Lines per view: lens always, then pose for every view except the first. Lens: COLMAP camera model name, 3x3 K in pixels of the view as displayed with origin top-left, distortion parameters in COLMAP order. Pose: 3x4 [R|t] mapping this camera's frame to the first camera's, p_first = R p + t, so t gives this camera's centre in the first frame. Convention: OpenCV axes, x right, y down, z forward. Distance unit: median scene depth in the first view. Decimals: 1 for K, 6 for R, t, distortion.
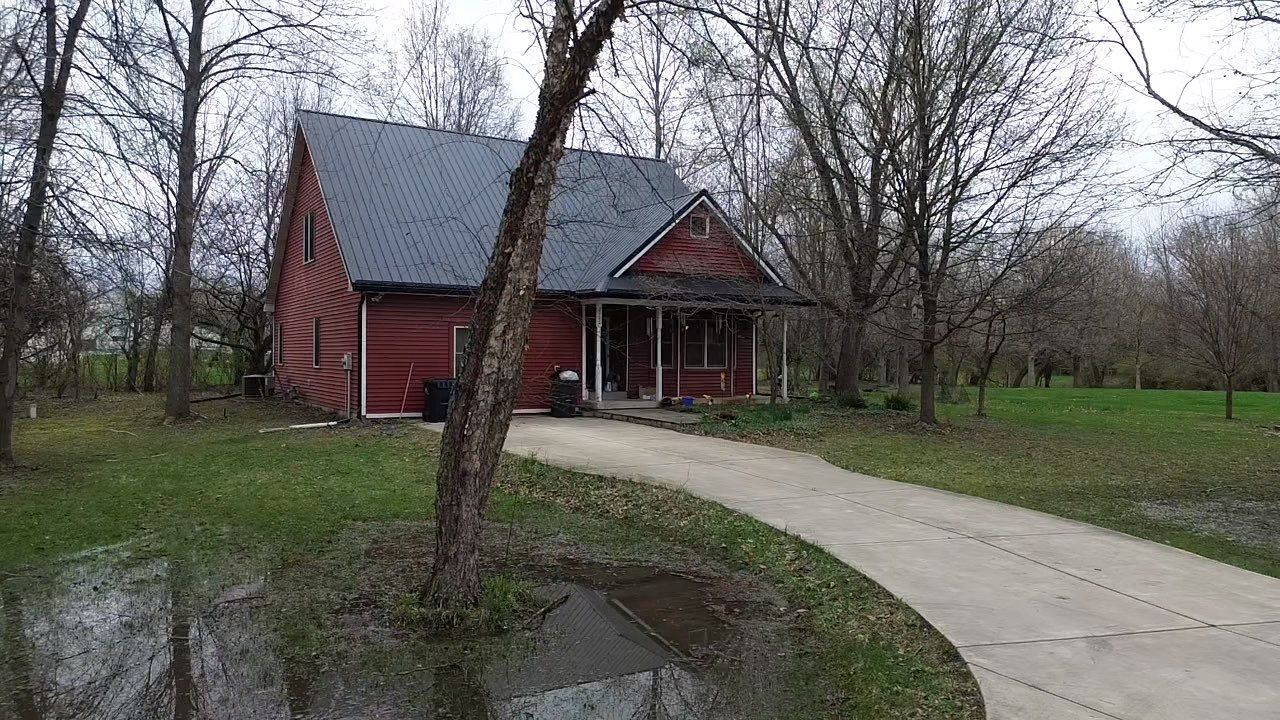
lens RADIAL K [[881.9, 0, 640.0], [0, 881.9, 360.0], [0, 0, 1]] dist [0.077095, -0.071805]
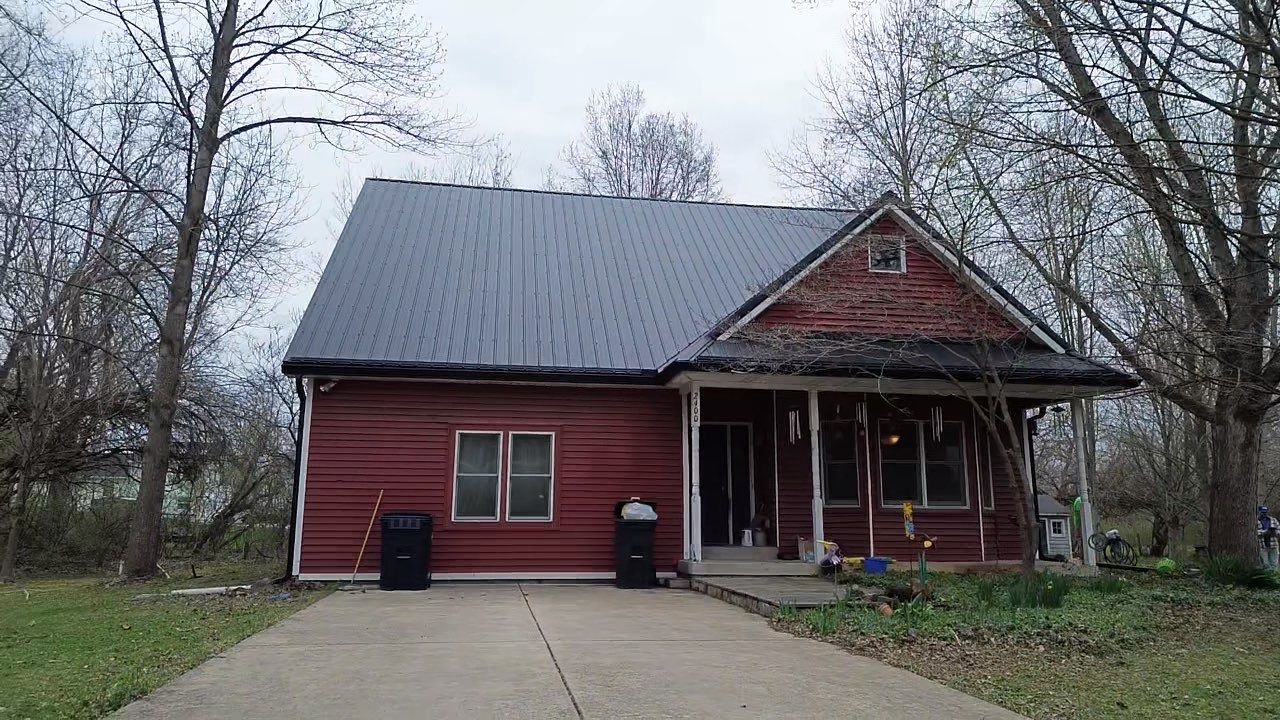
lens RADIAL K [[881.9, 0, 640.0], [0, 881.9, 360.0], [0, 0, 1]] dist [0.077095, -0.071805]
pose [[0.931226, -0.067825, -0.358074, 0.124113], [-0.003862, 0.980638, -0.195791, 0.031447], [0.364421, 0.183709, 0.912934, 0.433954]]
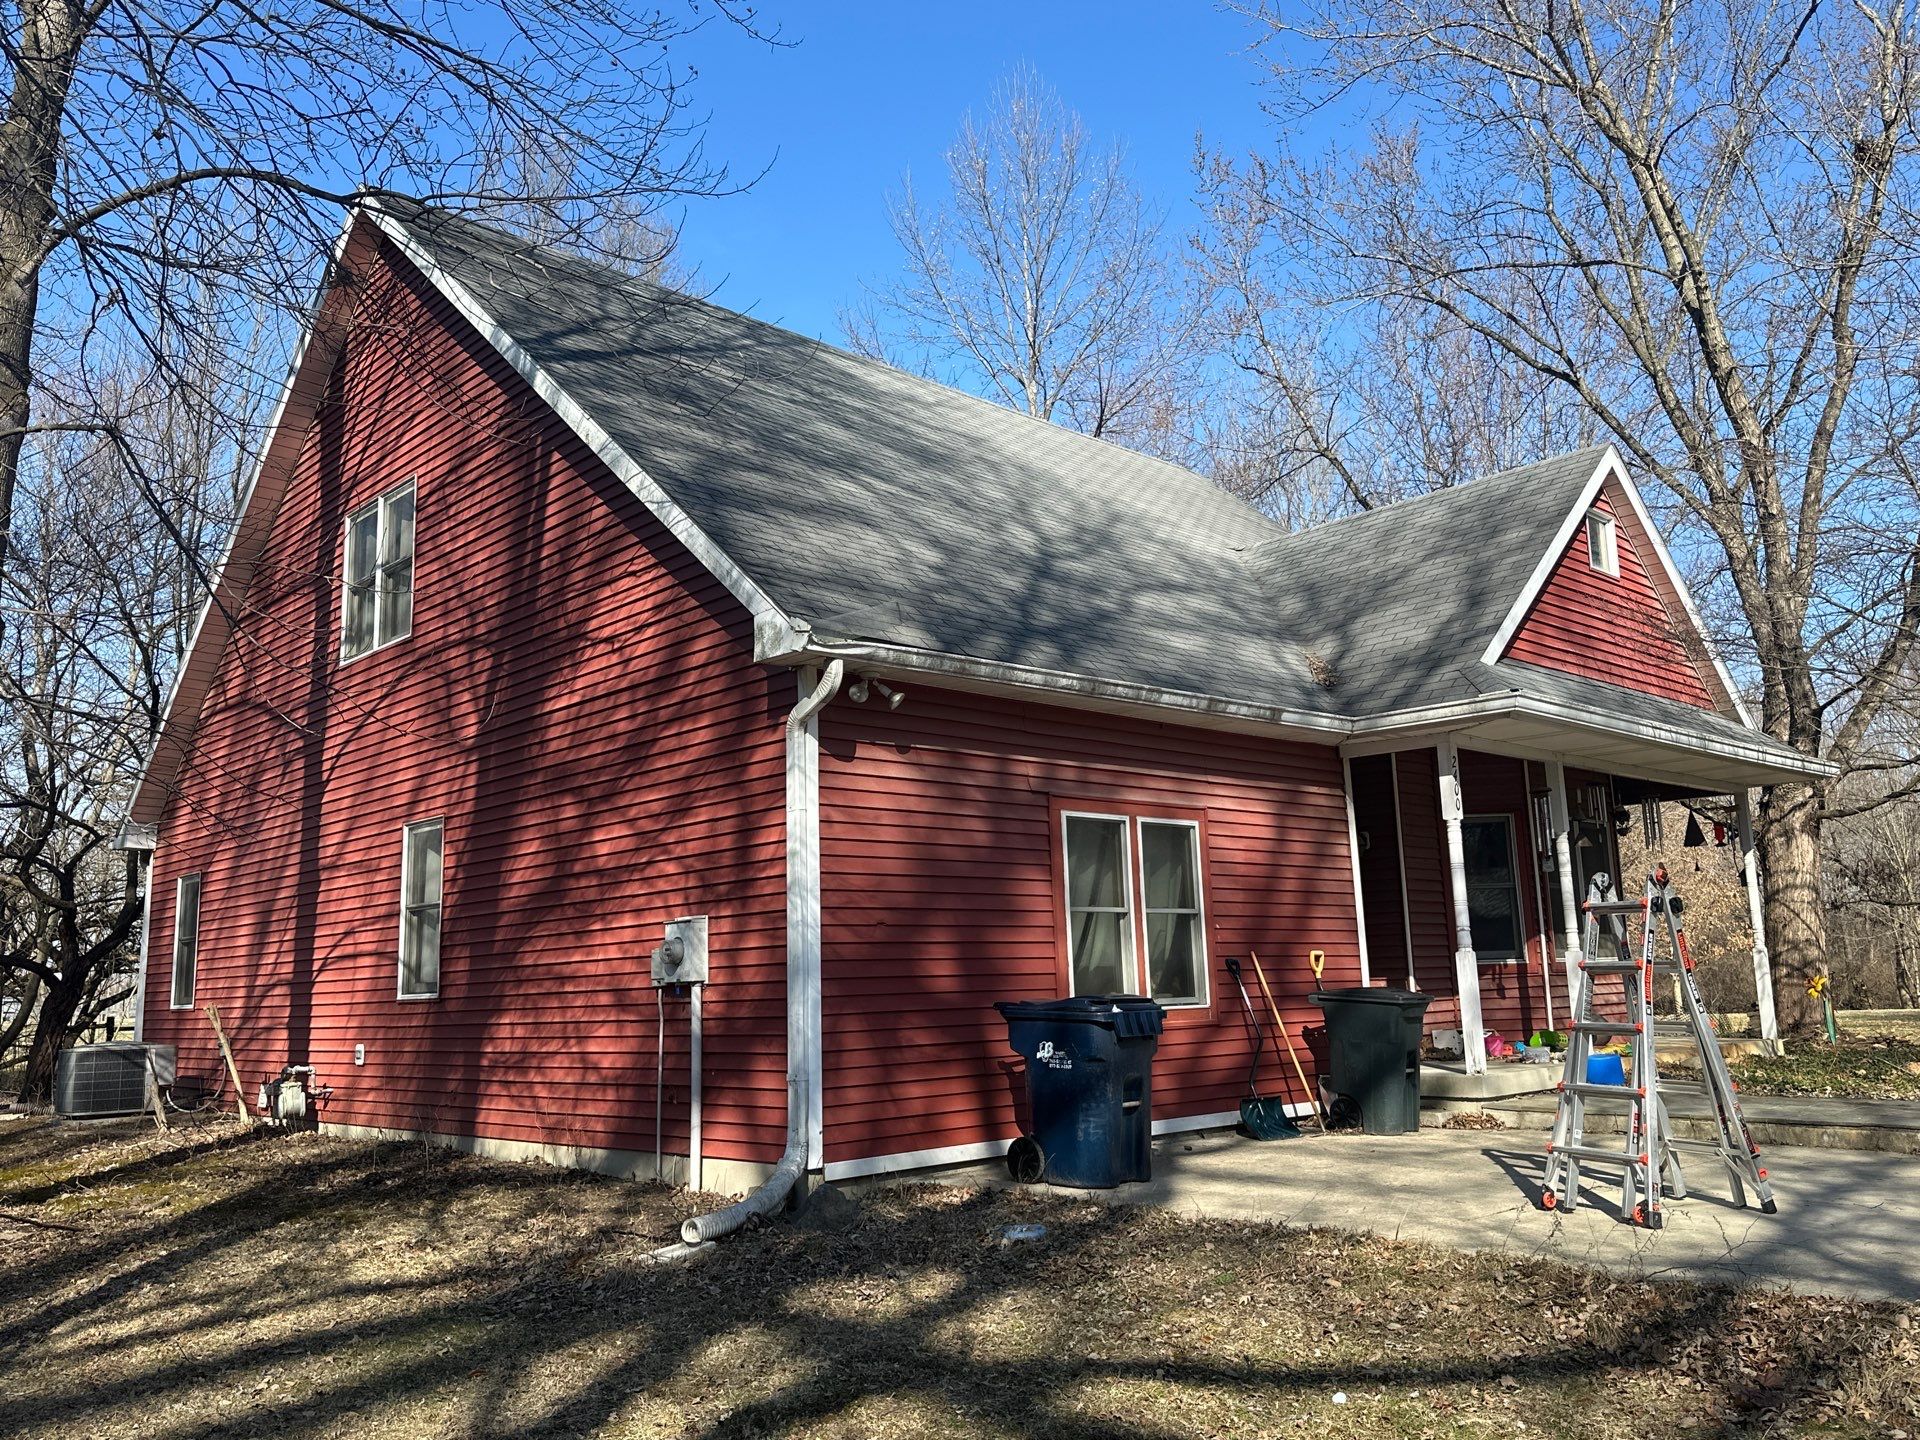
lens RADIAL K [[1470.7, 0, 960.0], [0, 1470.7, 720.0], [0, 0, 1]] dist [0.112585, -0.151891]
pose [[0.977503, 0.006445, 0.210824, -0.311943], [0.031698, 0.983693, -0.177040, 0.013536], [-0.208527, 0.179740, 0.961359, 0.511583]]
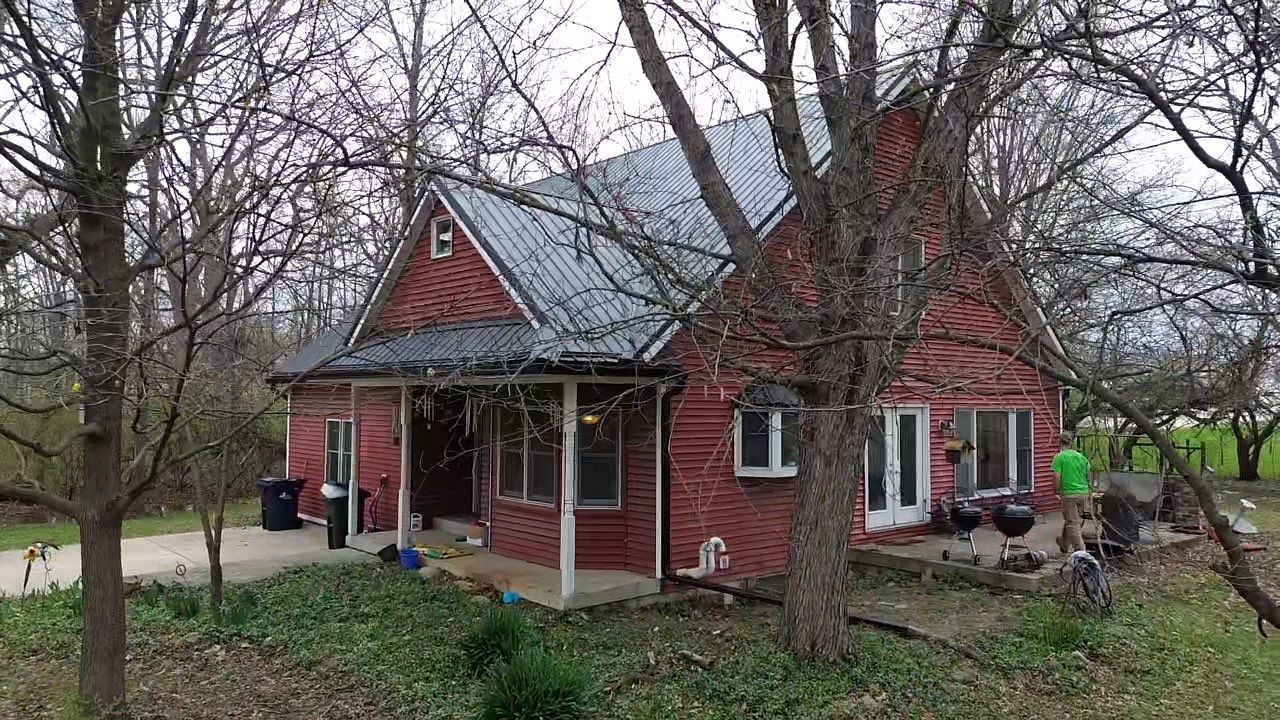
lens RADIAL K [[890.9, 0, 636.8], [0, 890.9, 356.9], [0, 0, 1]] dist [0.057527, -0.061630]
pose [[0.181531, -0.052183, -0.982000, 0.640753], [-0.012304, 0.998392, -0.055328, -0.049322], [0.983308, 0.022127, 0.180597, 1.044623]]
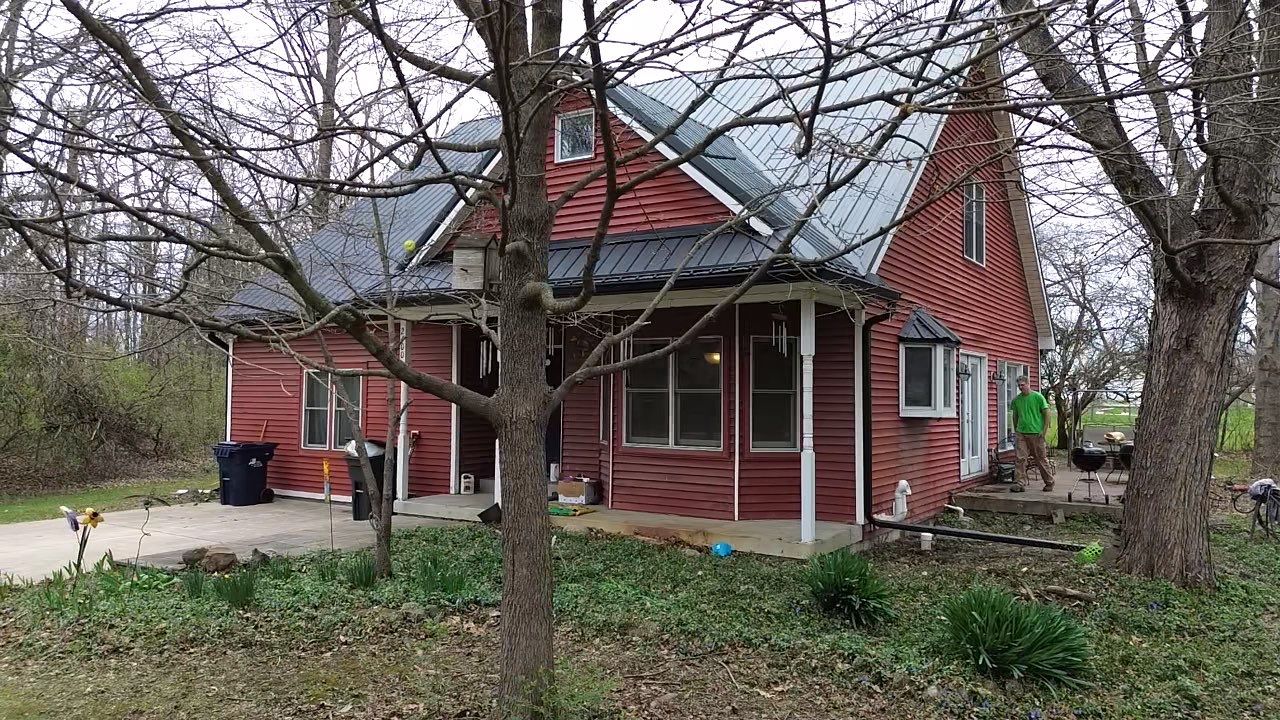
lens RADIAL K [[881.9, 0, 640.0], [0, 881.9, 360.0], [0, 0, 1]] dist [0.077095, -0.071805]
pose [[0.439471, -0.039667, -0.897380, 0.502348], [-0.012315, 0.998665, -0.050175, -0.012650], [0.898172, 0.033102, 0.438396, 0.853479]]
